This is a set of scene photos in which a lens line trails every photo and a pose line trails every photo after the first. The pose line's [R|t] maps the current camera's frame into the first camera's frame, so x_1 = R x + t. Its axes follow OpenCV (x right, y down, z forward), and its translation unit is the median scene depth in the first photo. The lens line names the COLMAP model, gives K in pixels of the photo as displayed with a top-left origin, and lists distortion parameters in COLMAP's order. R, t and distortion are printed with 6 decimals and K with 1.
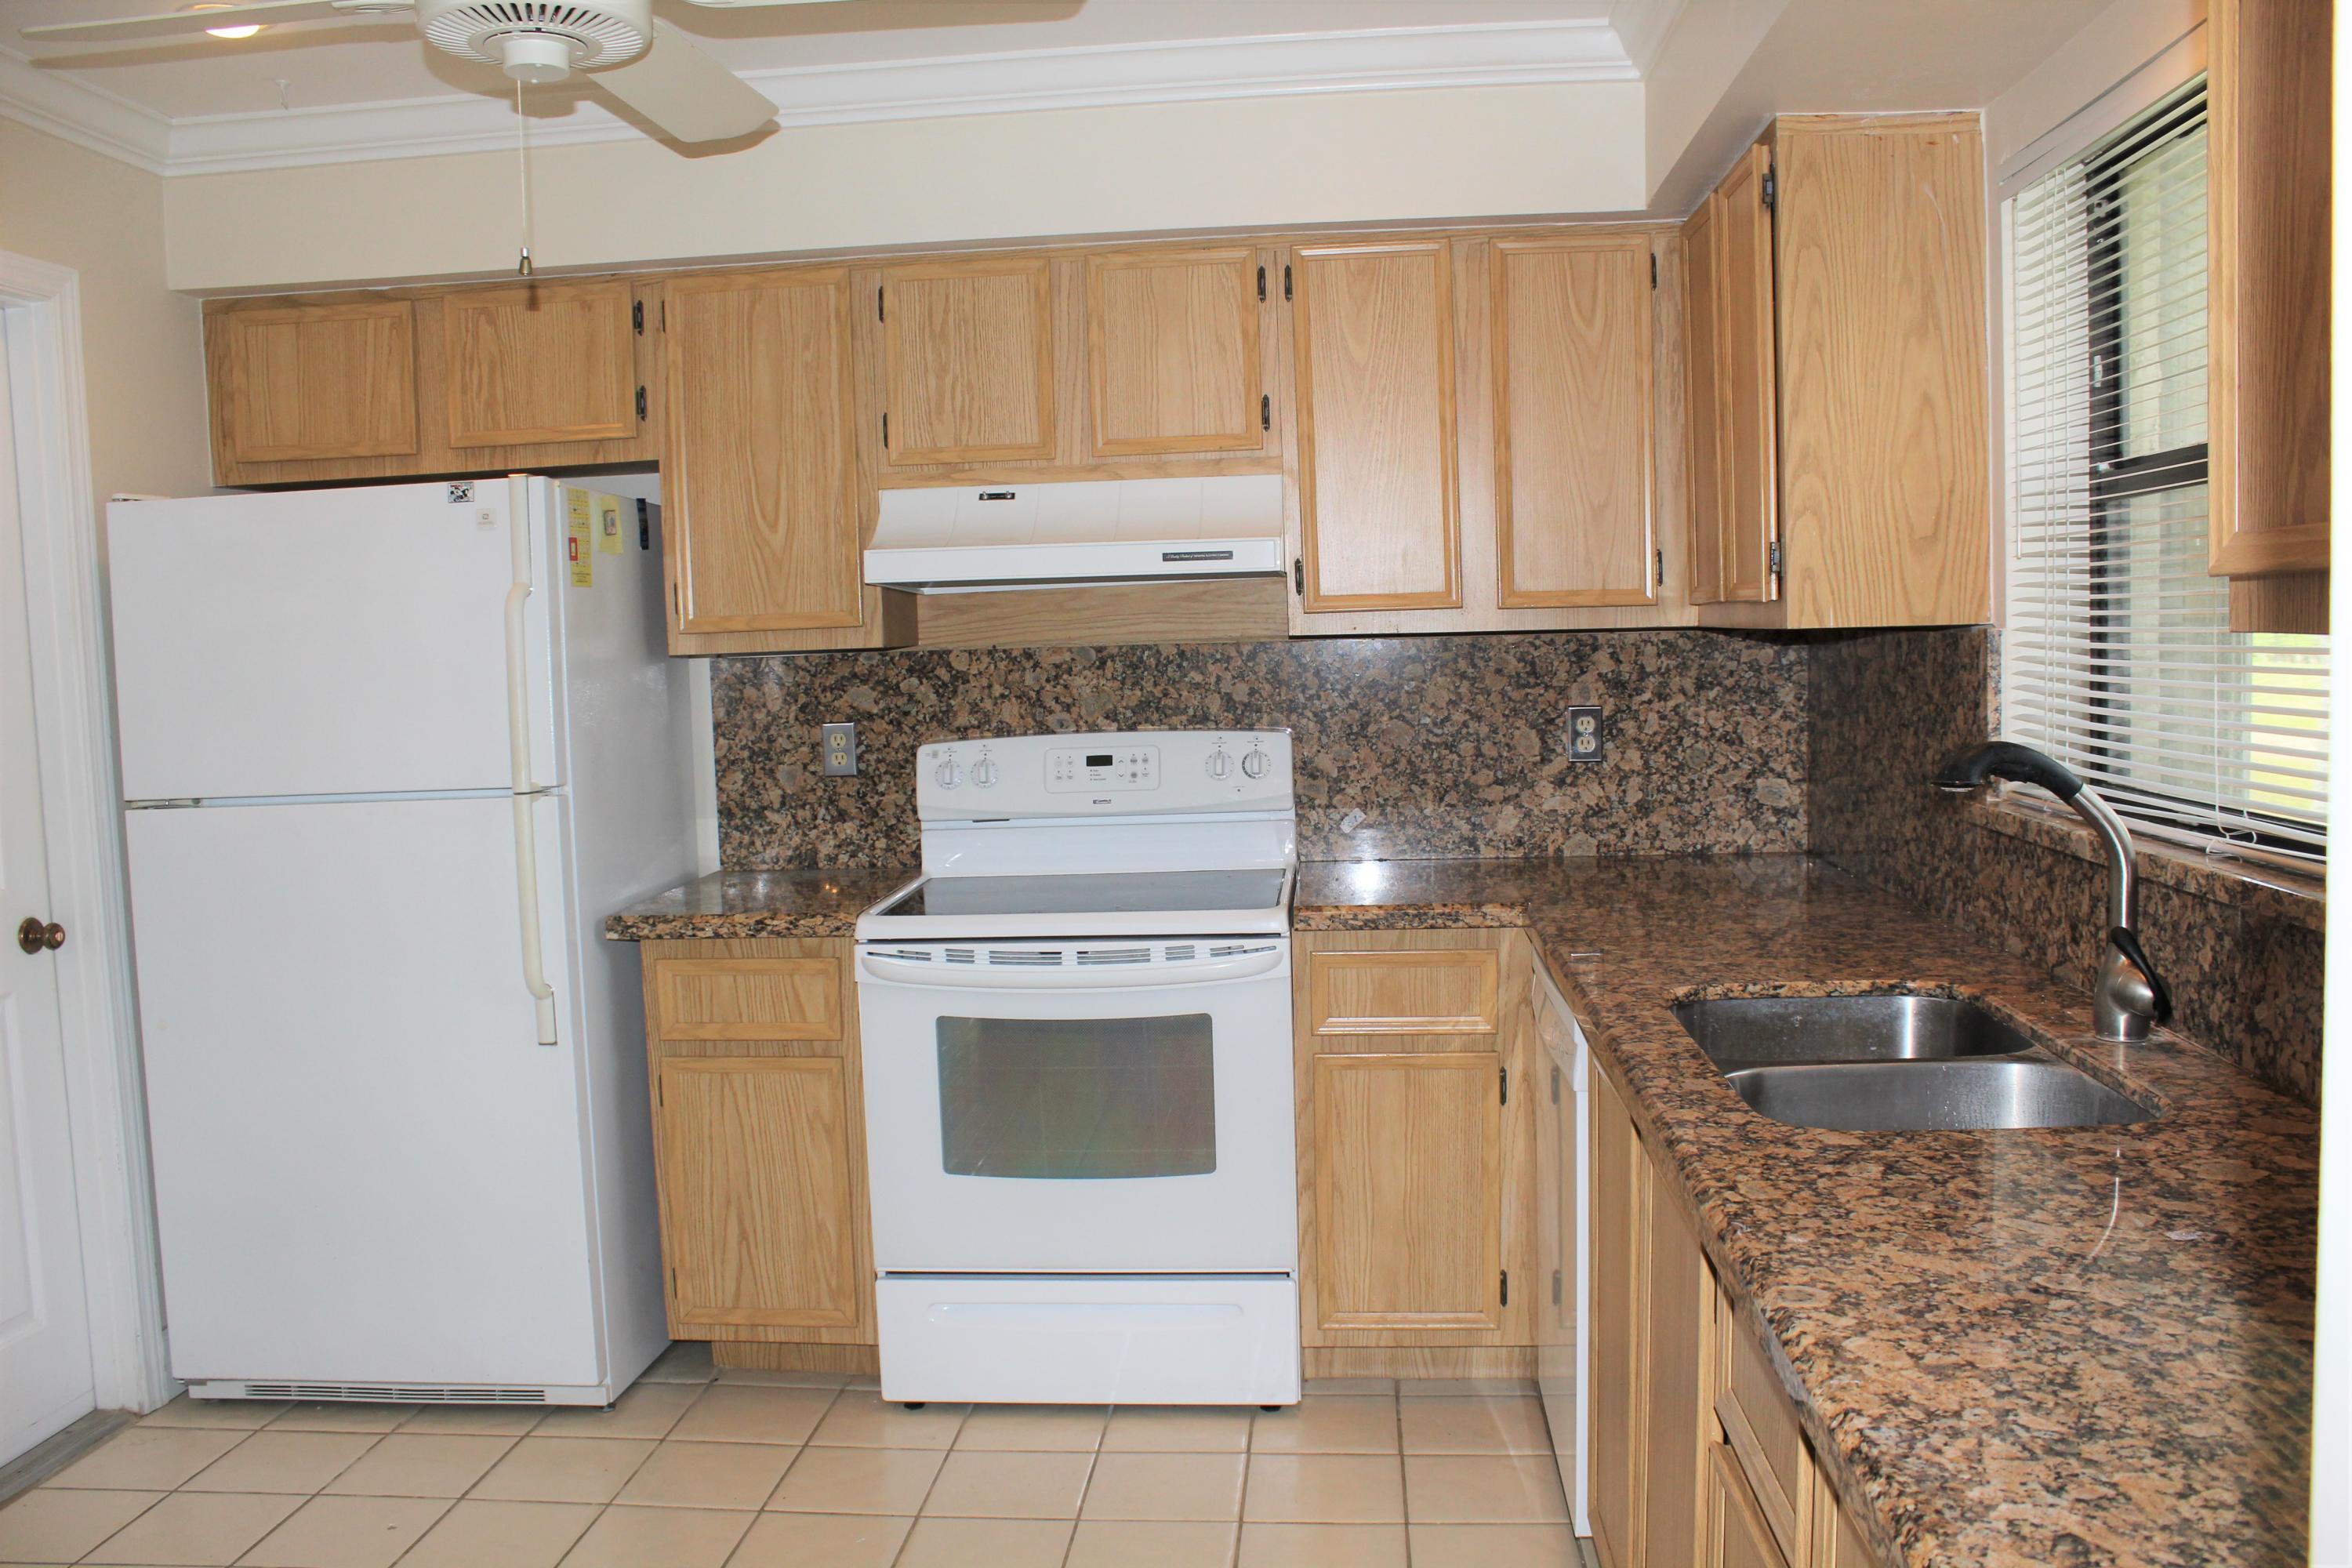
lens RADIAL K [[1941.6, 0, 1185.1], [0, 1941.6, 794.5], [0, 0, 1]] dist [-0.176575, 0.126586]
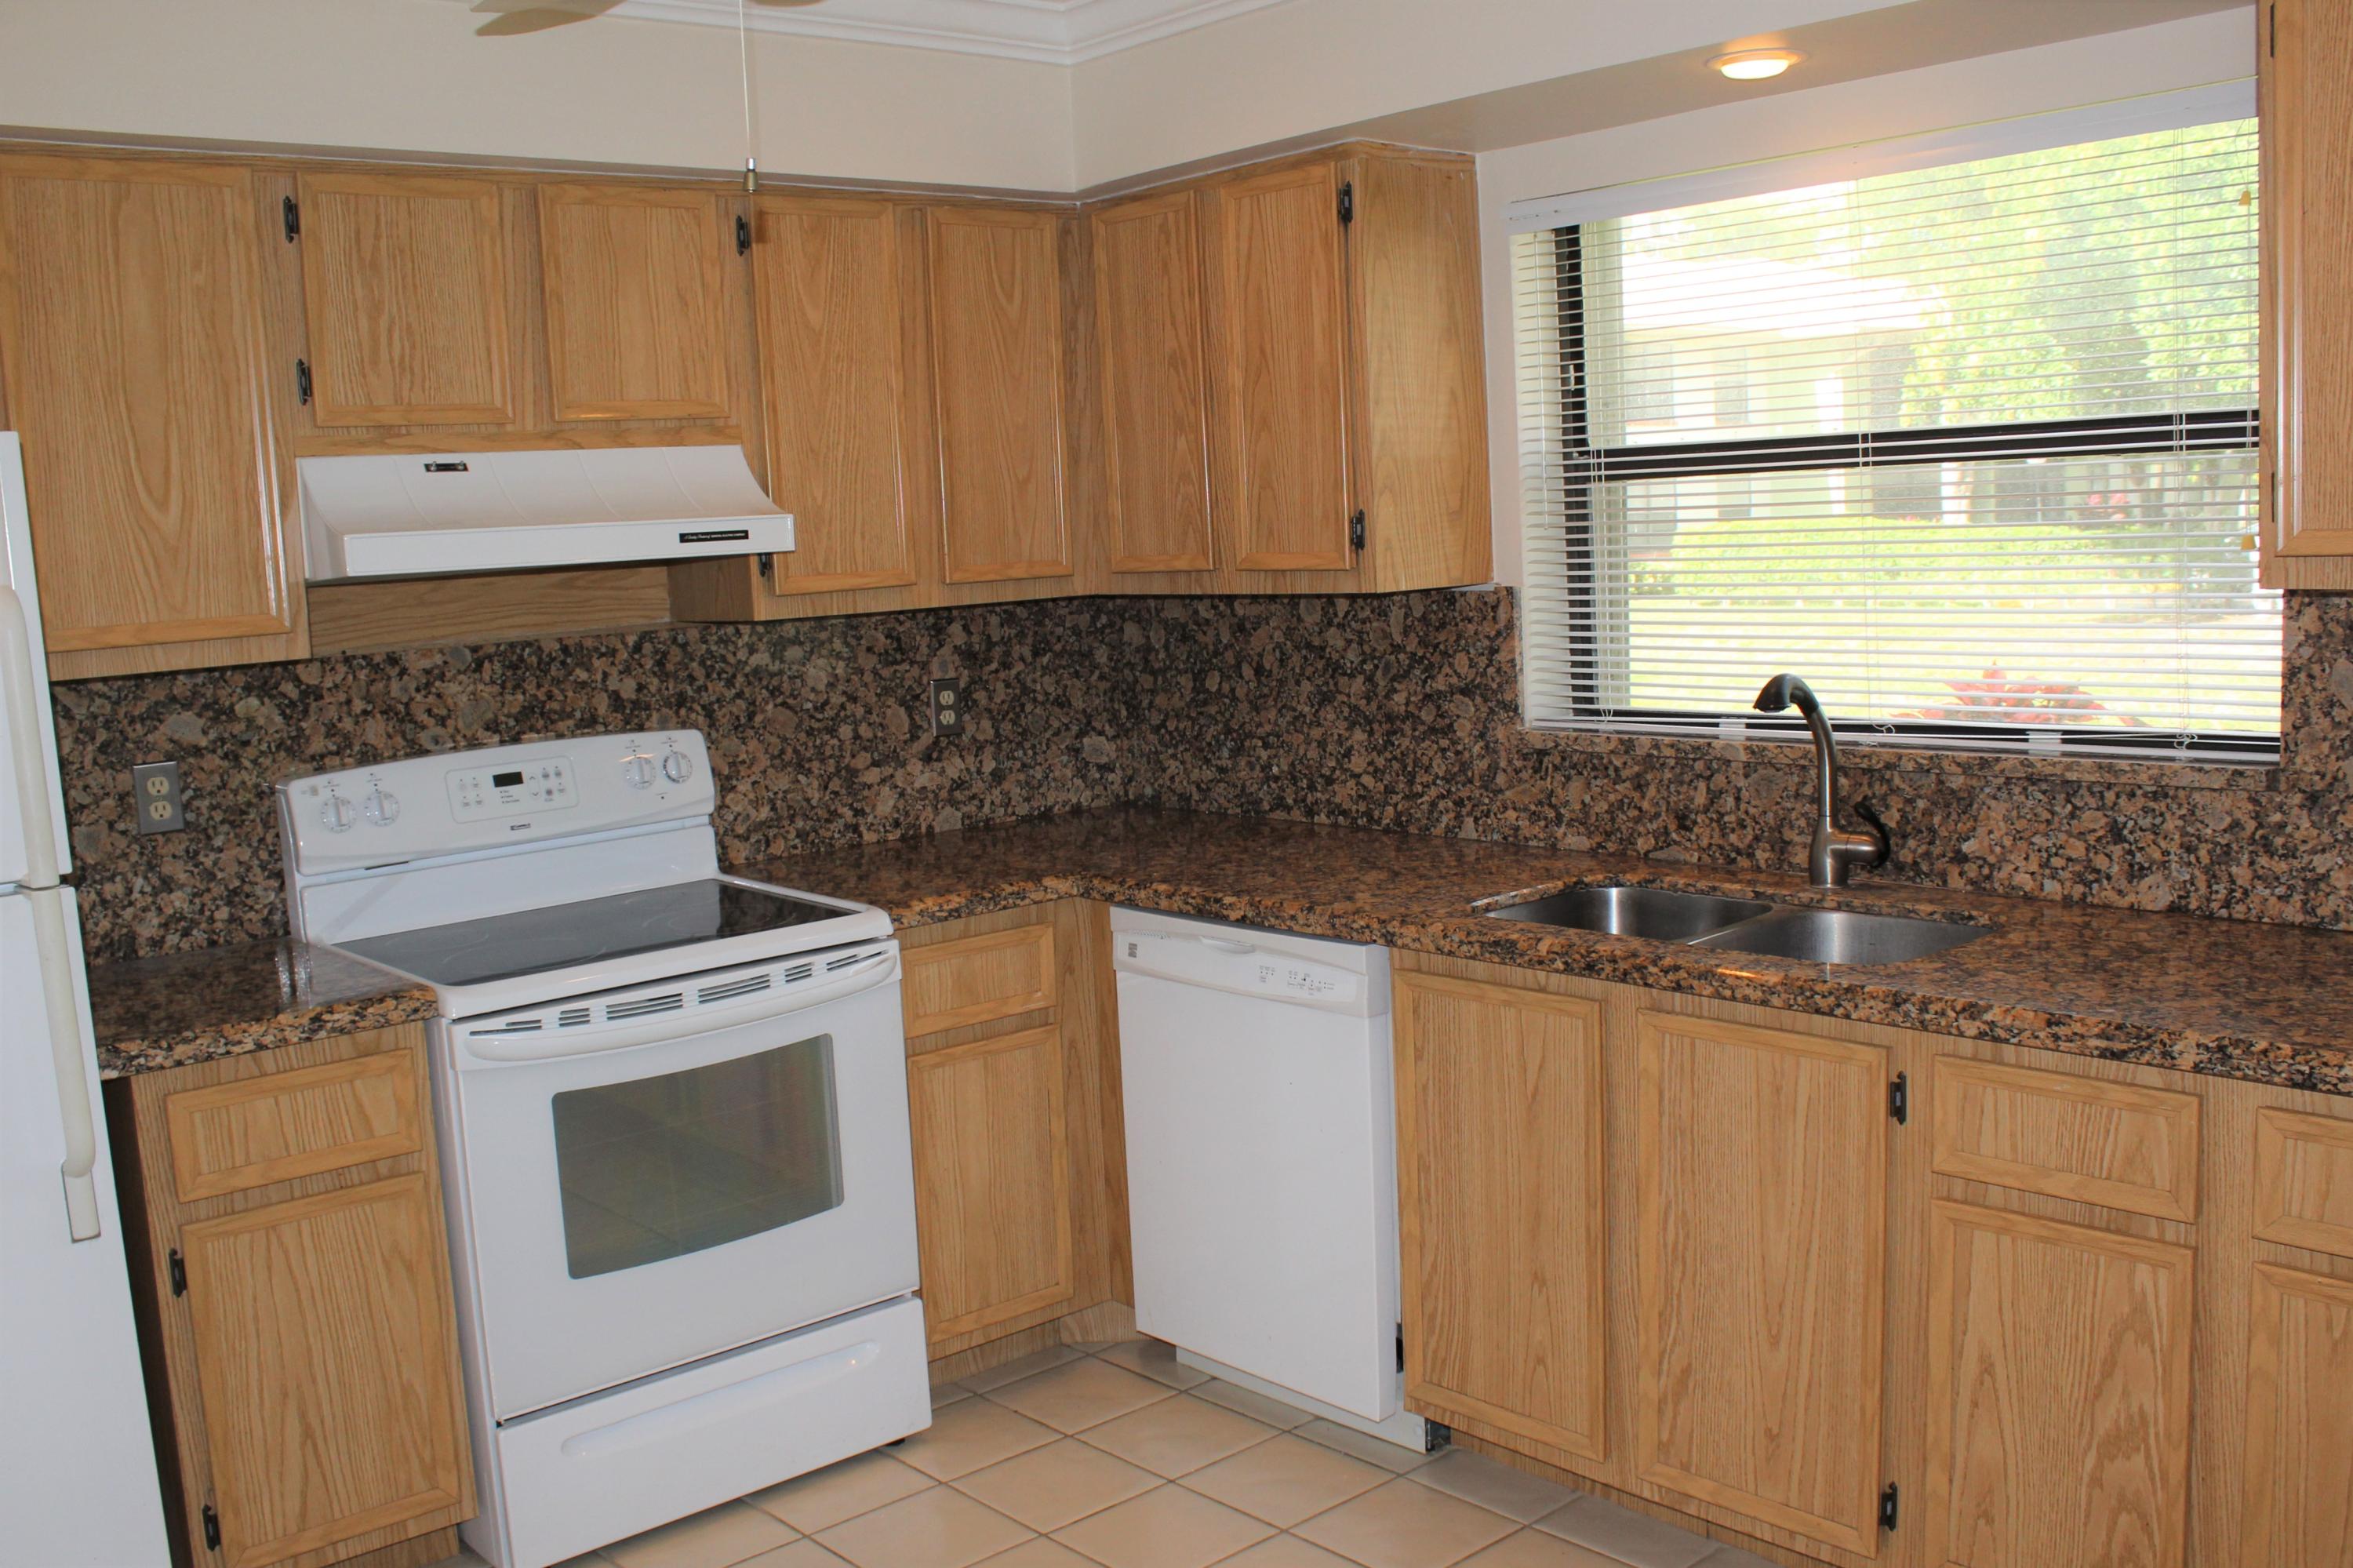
lens RADIAL K [[2137.0, 0, 1176.5], [0, 2137.0, 797.6], [0, 0, 1]] dist [-0.168096, 0.152004]
pose [[0.693336, -0.097285, 0.714017, -0.498731], [0.090557, 0.994753, 0.047601, -0.026794], [-0.714902, 0.031656, 0.698508, 0.148635]]
